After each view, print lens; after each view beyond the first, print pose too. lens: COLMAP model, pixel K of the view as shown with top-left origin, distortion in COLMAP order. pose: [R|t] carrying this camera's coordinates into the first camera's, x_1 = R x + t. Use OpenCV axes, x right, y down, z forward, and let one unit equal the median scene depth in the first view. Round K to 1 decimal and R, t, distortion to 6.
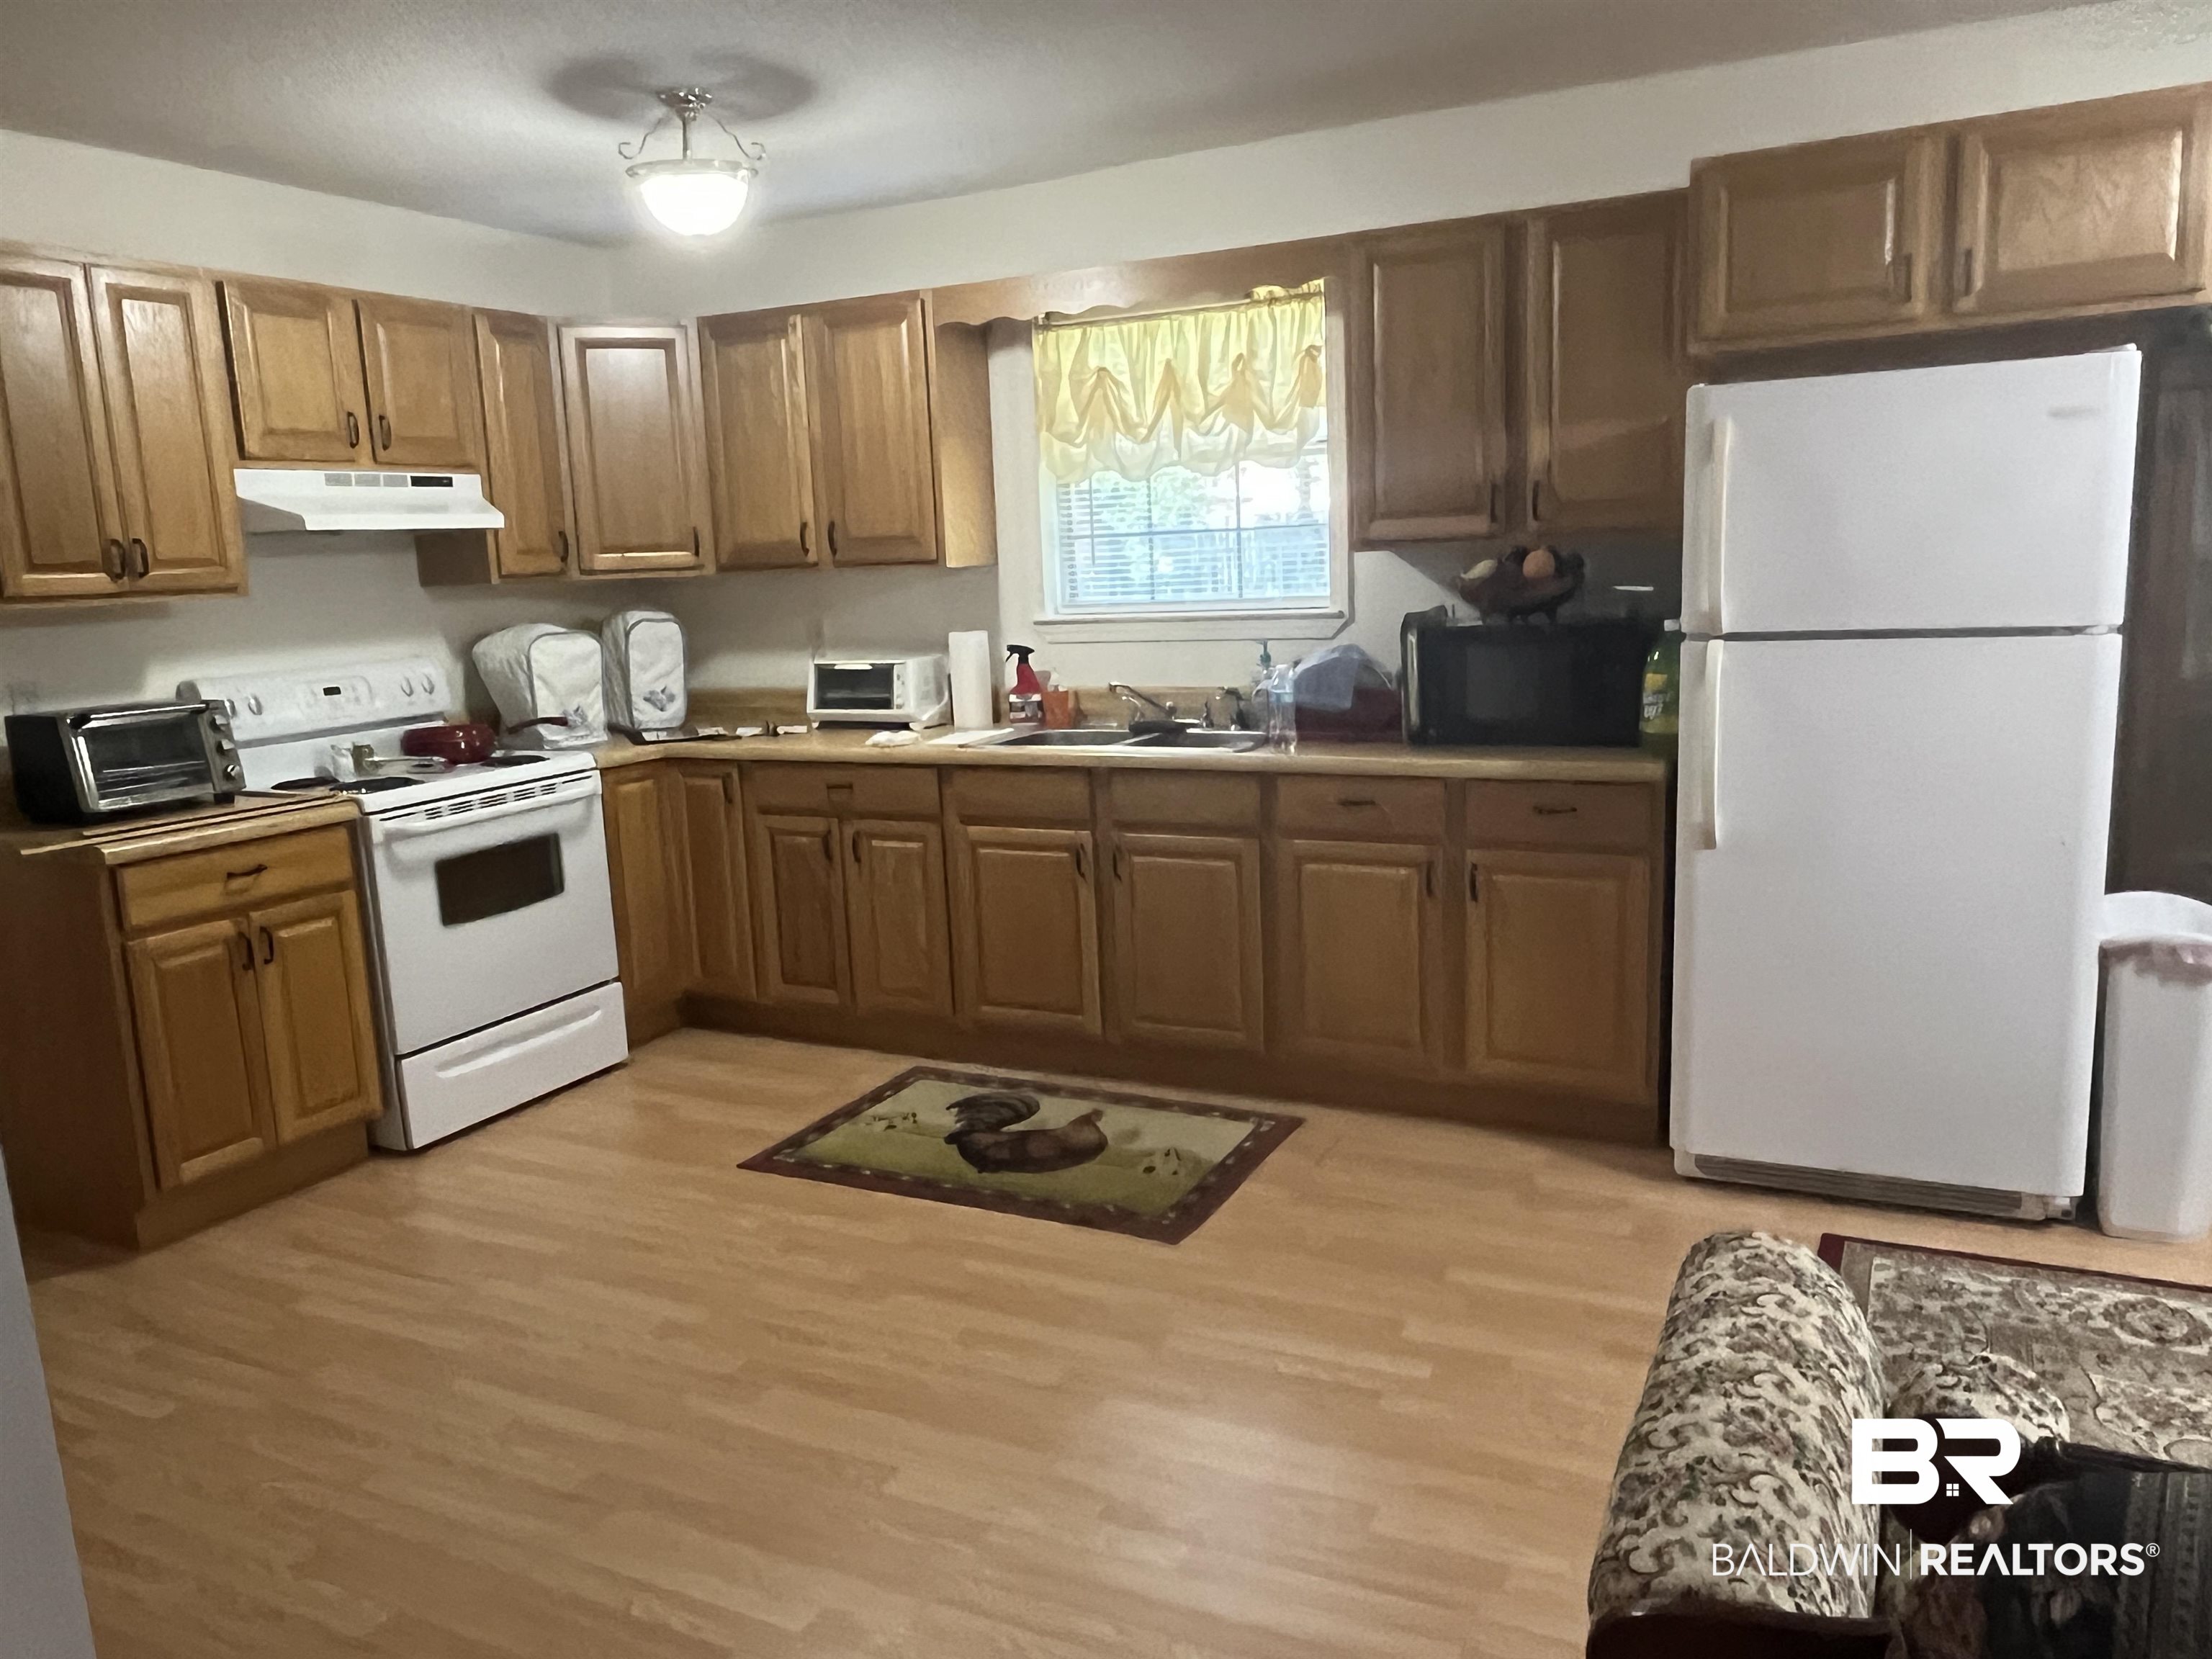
lens RADIAL K [[1620.0, 0, 1085.9], [0, 1620.0, 853.3], [0, 0, 1]] dist [0.001750, -0.000066]
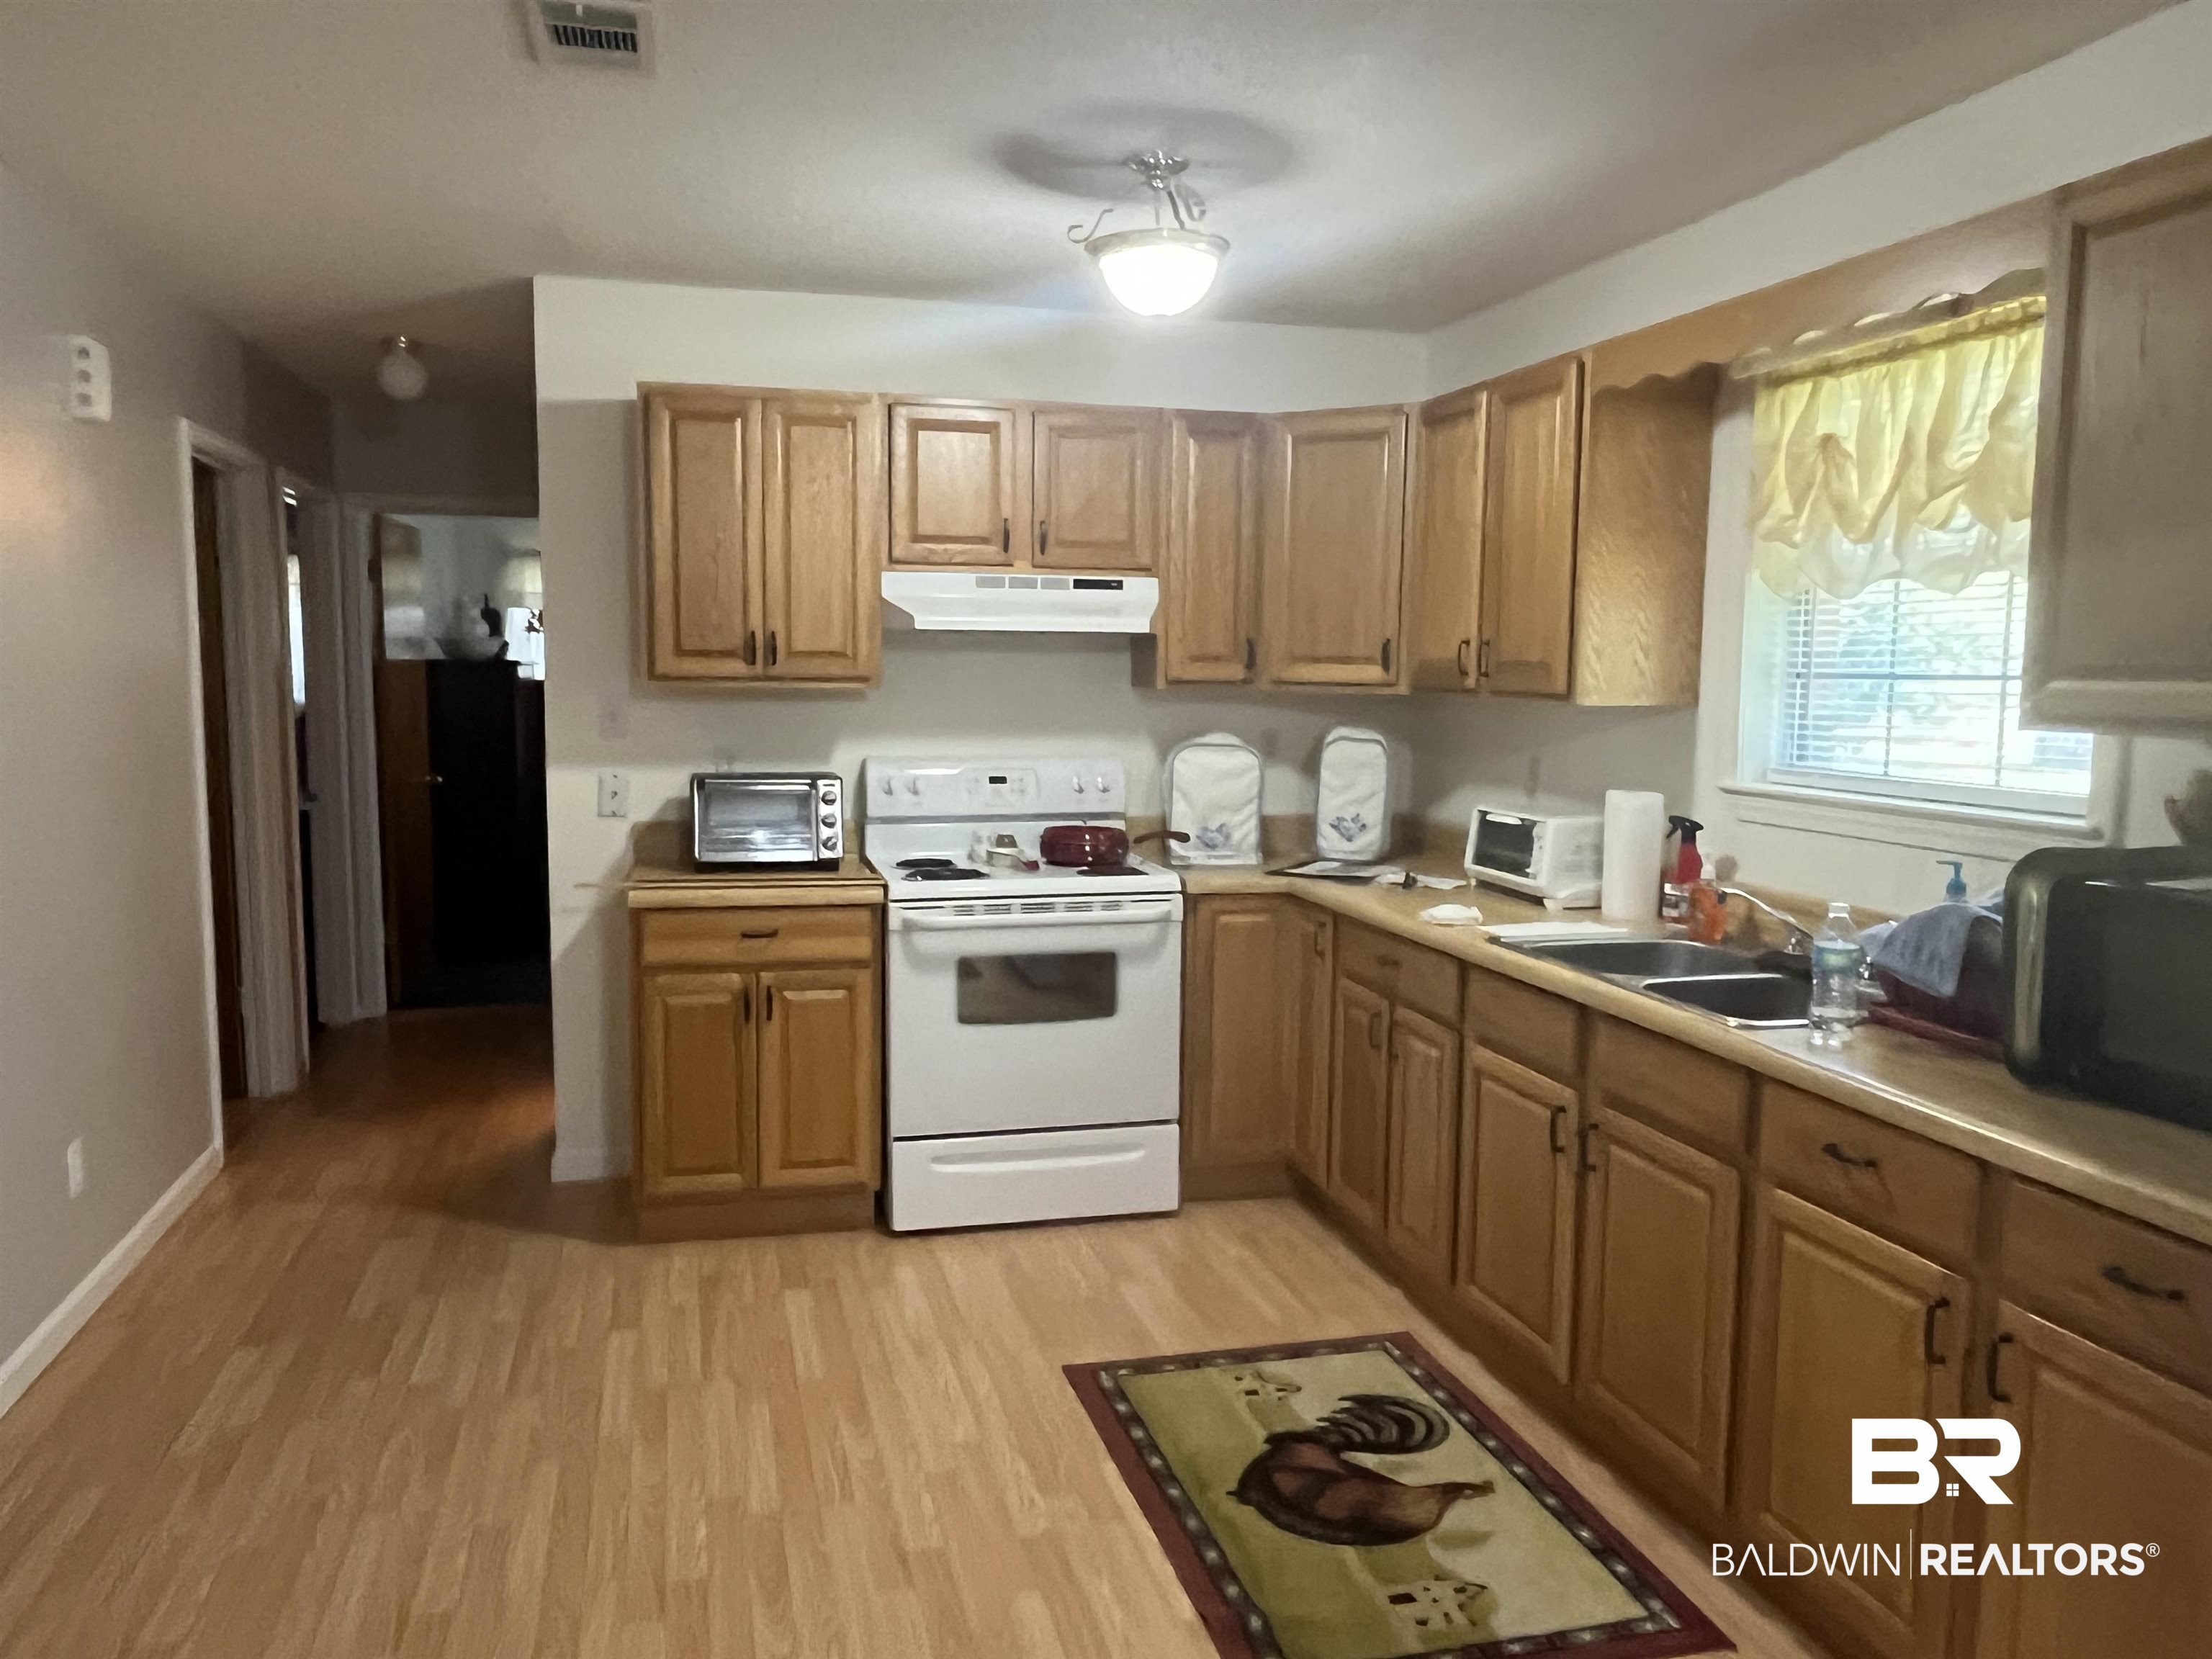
lens RADIAL K [[1620.0, 0, 1098.2], [0, 1620.0, 835.2], [0, 0, 1]] dist [0.001750, -0.000066]
pose [[0.649580, 0.131688, -0.748802, 0.405120], [-0.179604, 0.983589, 0.017174, -0.104538], [0.738775, 0.123332, 0.662571, 0.395084]]
